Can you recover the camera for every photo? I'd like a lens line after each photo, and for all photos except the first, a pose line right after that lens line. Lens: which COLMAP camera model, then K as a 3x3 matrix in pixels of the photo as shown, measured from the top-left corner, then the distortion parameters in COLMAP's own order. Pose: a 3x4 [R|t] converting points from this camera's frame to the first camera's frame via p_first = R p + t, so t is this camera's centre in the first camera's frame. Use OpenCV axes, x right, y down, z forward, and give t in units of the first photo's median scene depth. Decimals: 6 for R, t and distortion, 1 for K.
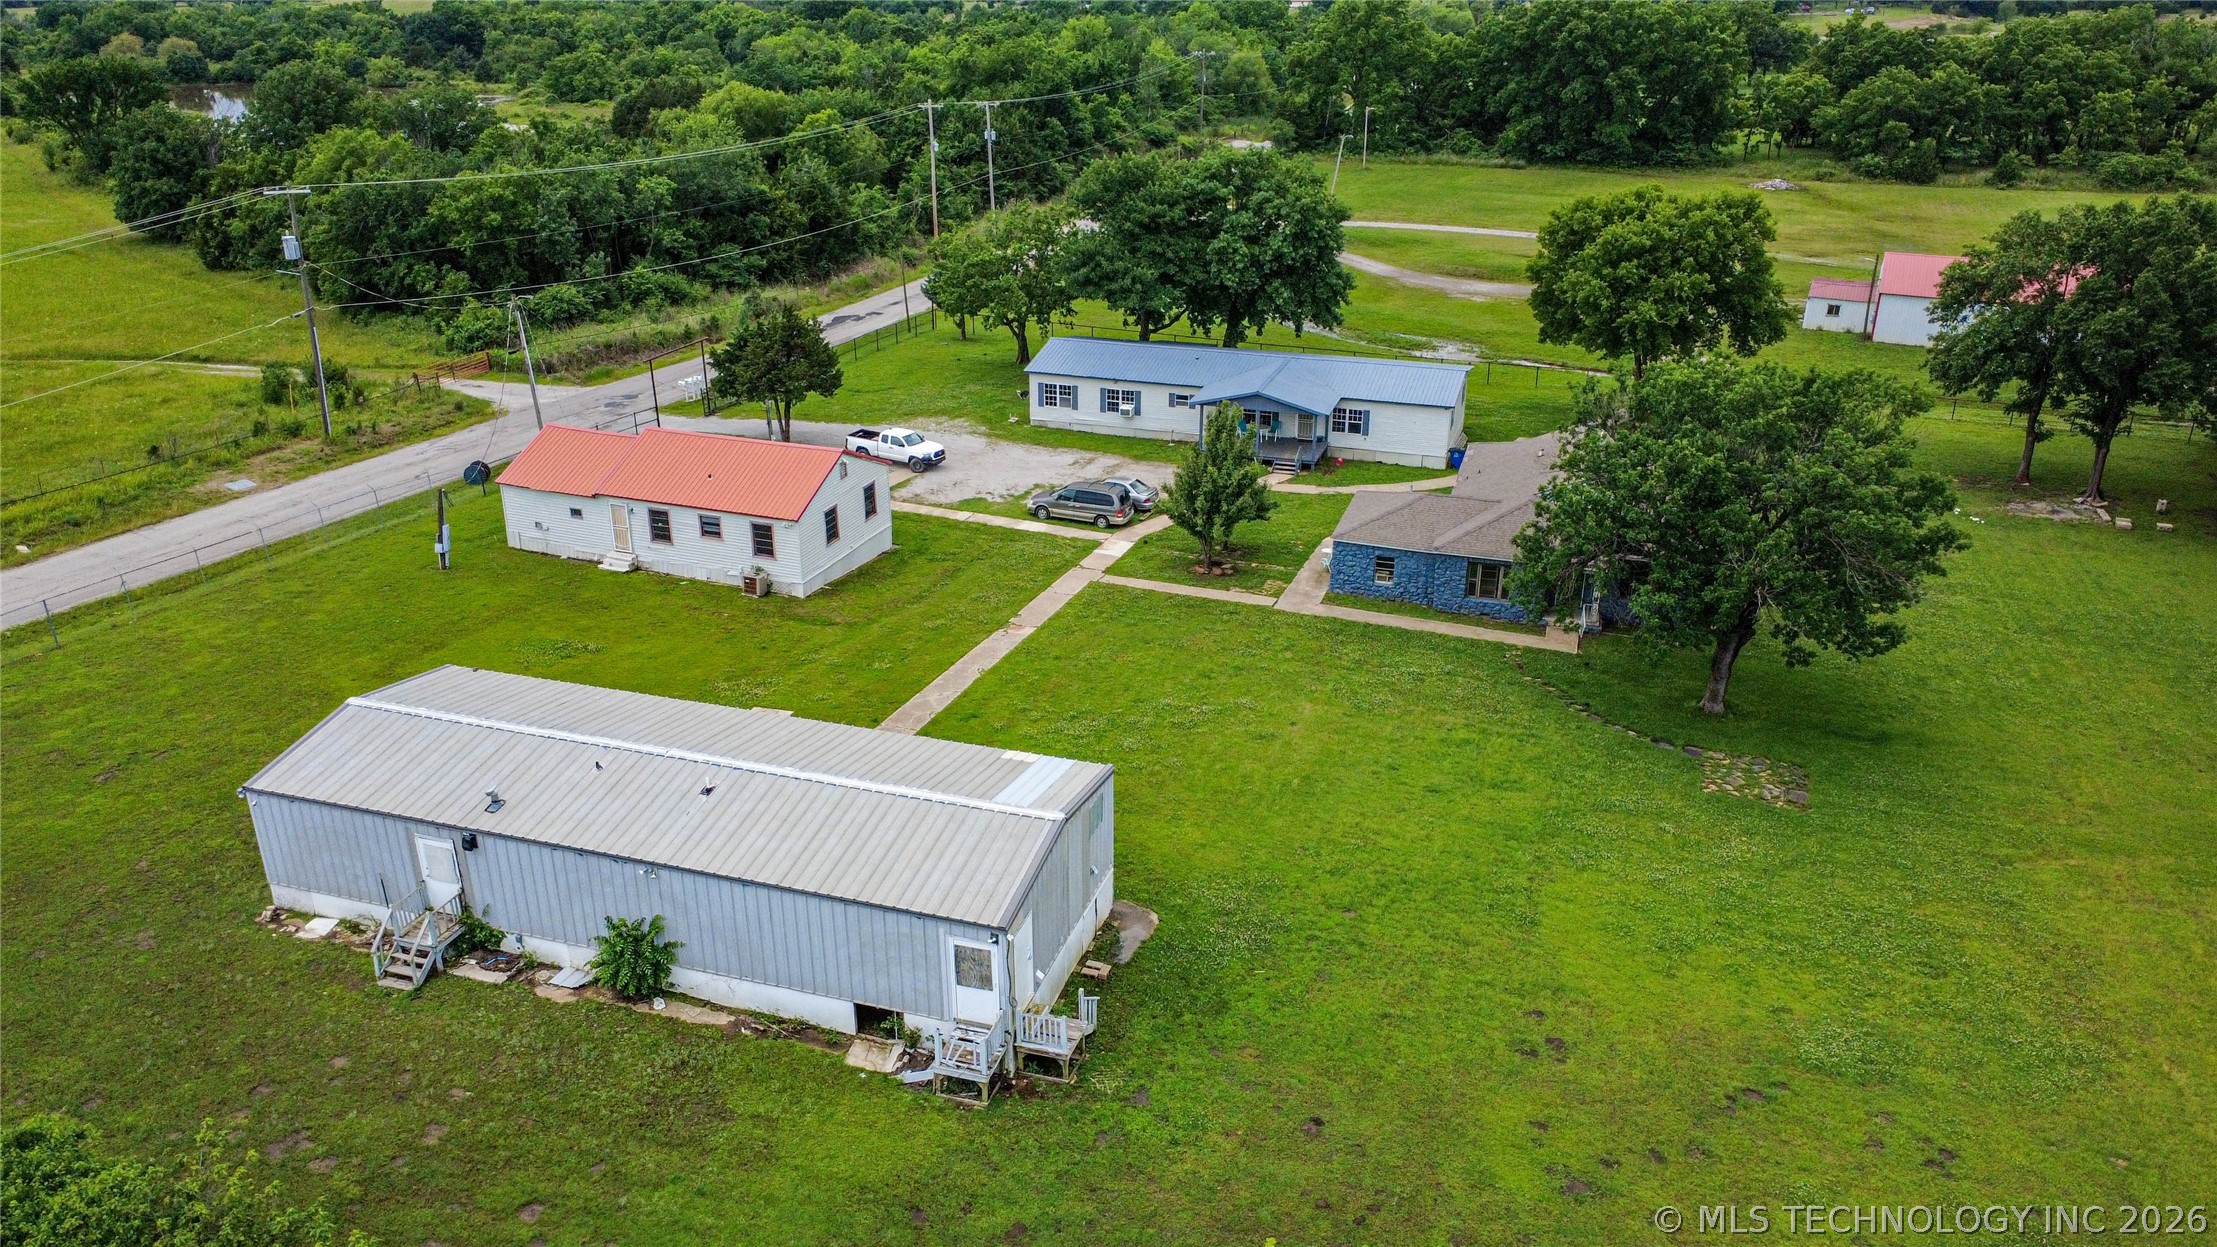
lens RADIAL K [[1614.3, 0, 1109.0], [0, 1614.3, 619.5], [0, 0, 1]] dist [-0.003936, 0.003098]
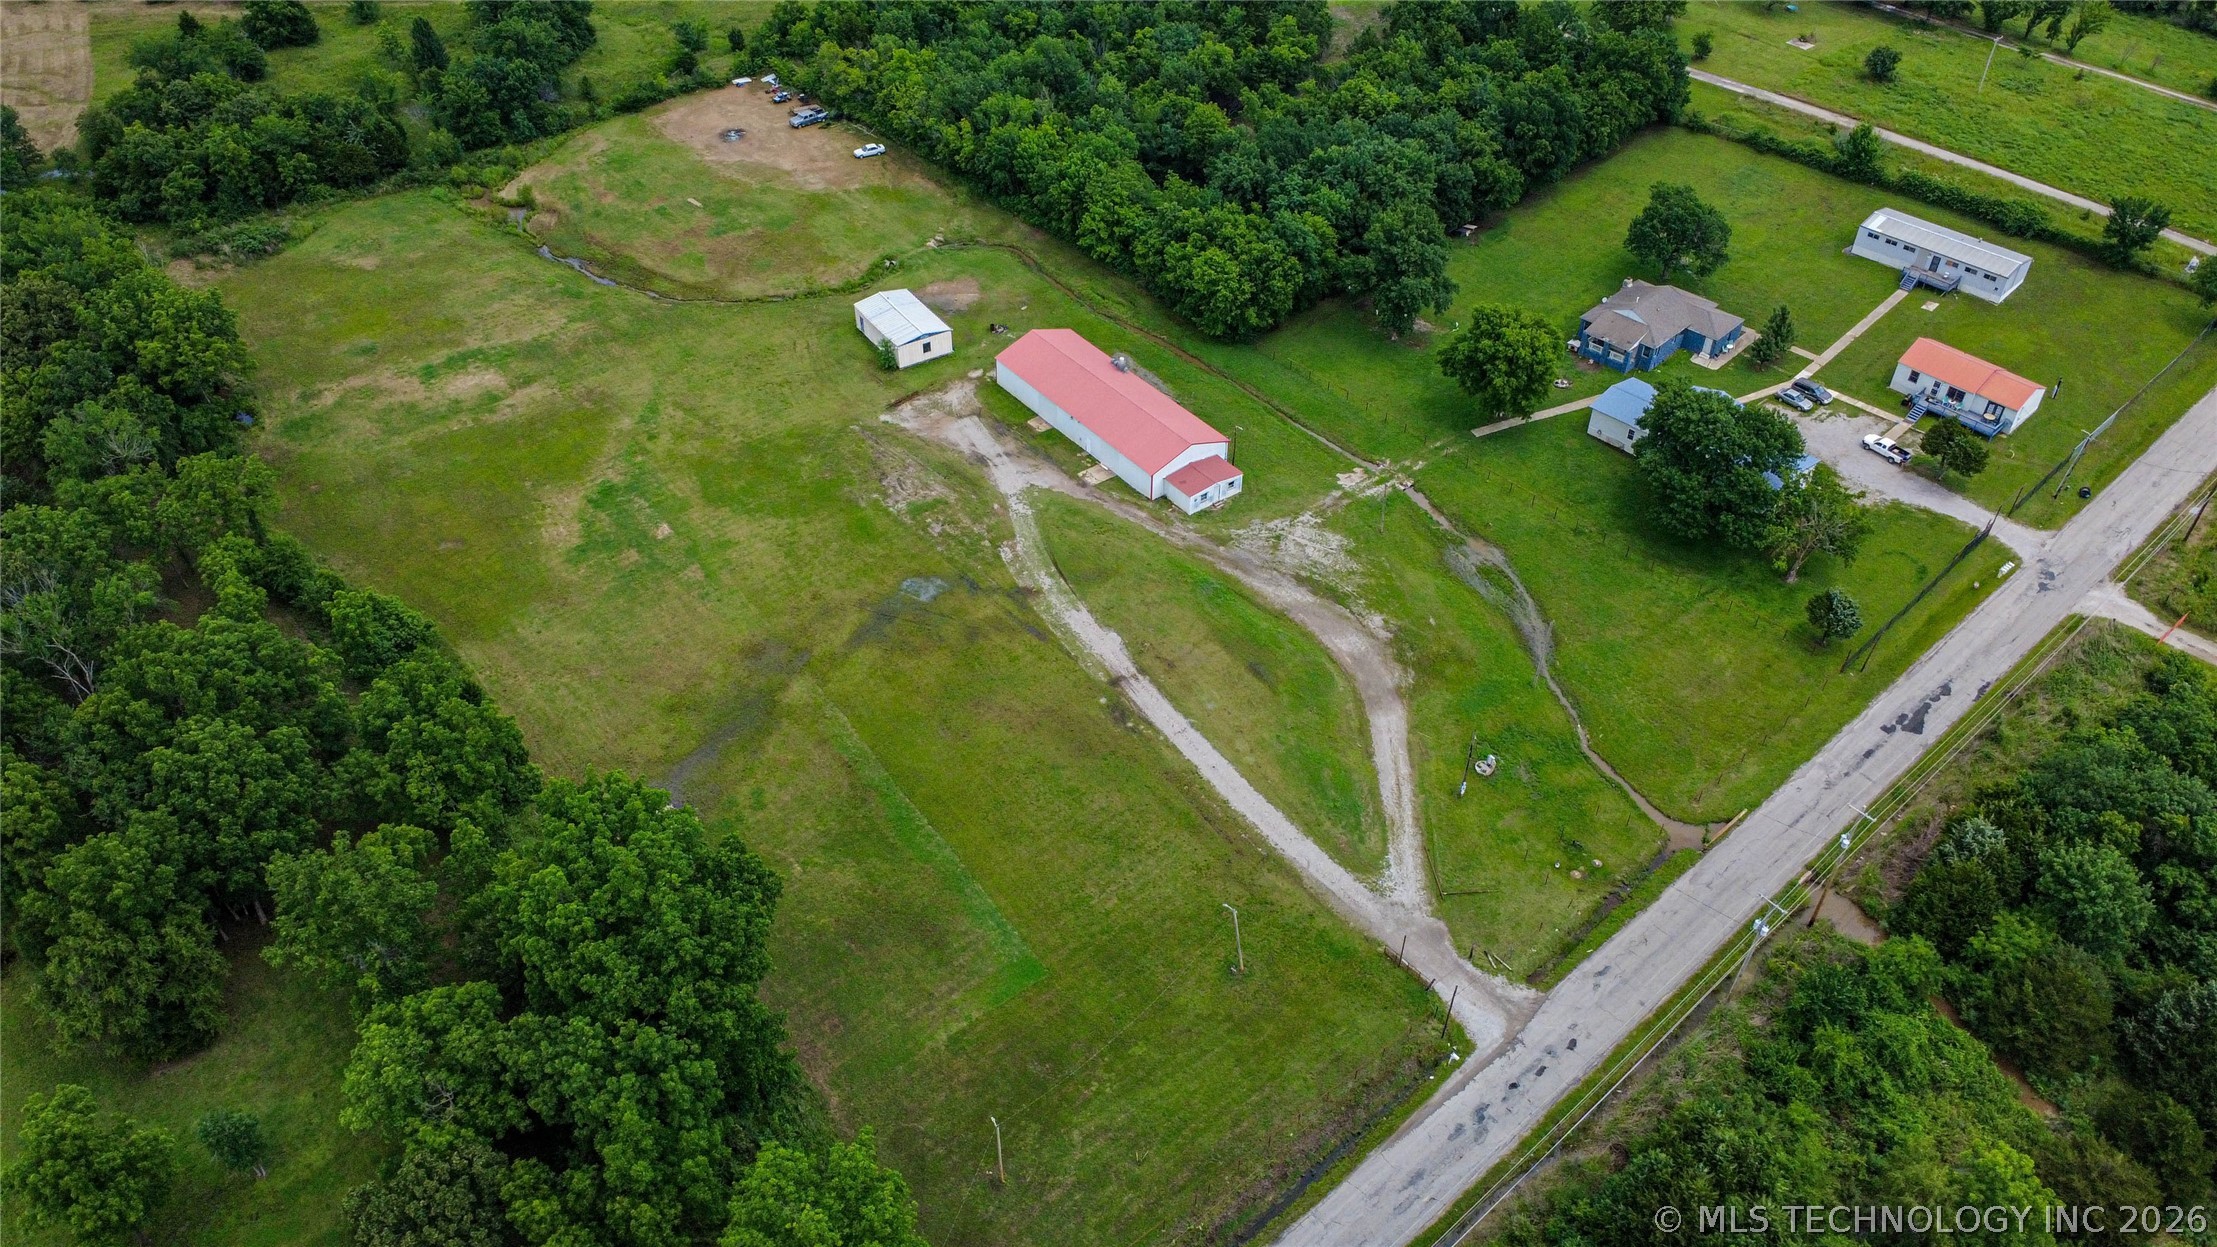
lens RADIAL K [[1614.3, 0, 1109.0], [0, 1614.3, 619.5], [0, 0, 1]] dist [-0.003936, 0.003098]
pose [[-0.881915, -0.308995, 0.356017, -0.057567], [0.180022, 0.477229, 0.860142, -2.332769], [-0.435681, 0.822663, -0.365249, 2.750625]]
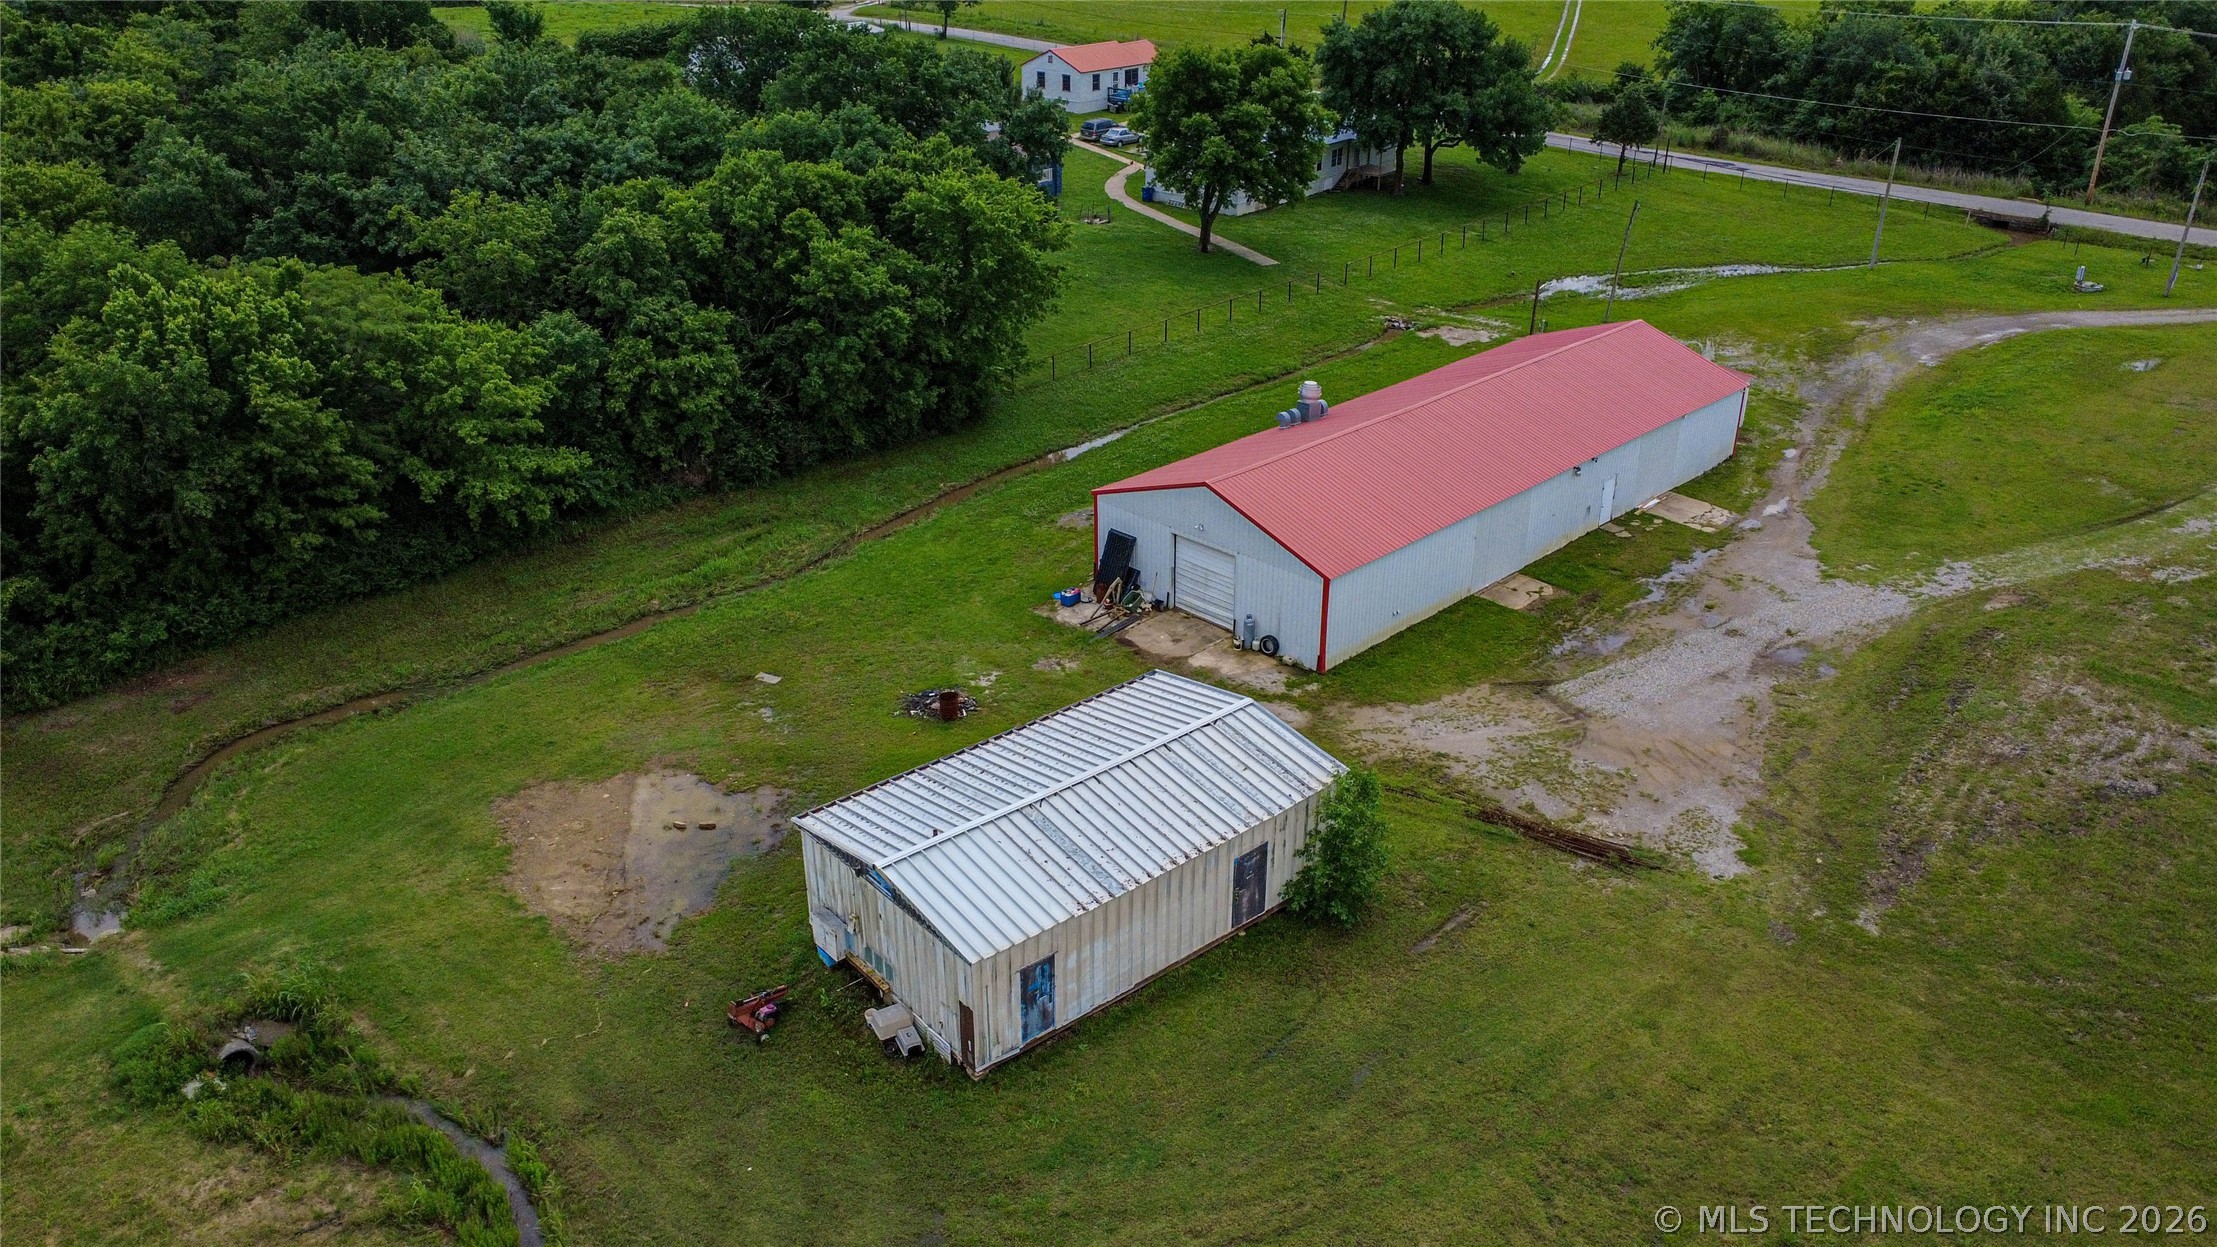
lens RADIAL K [[1606.4, 0, 1110.3], [0, 1606.4, 632.0], [0, 0, 1]] dist [-0.003528, 0.005781]
pose [[-0.347784, 0.414869, -0.840791, 1.830131], [-0.369788, 0.763379, 0.529631, -0.629283], [0.861570, 0.495111, -0.112077, 1.523915]]
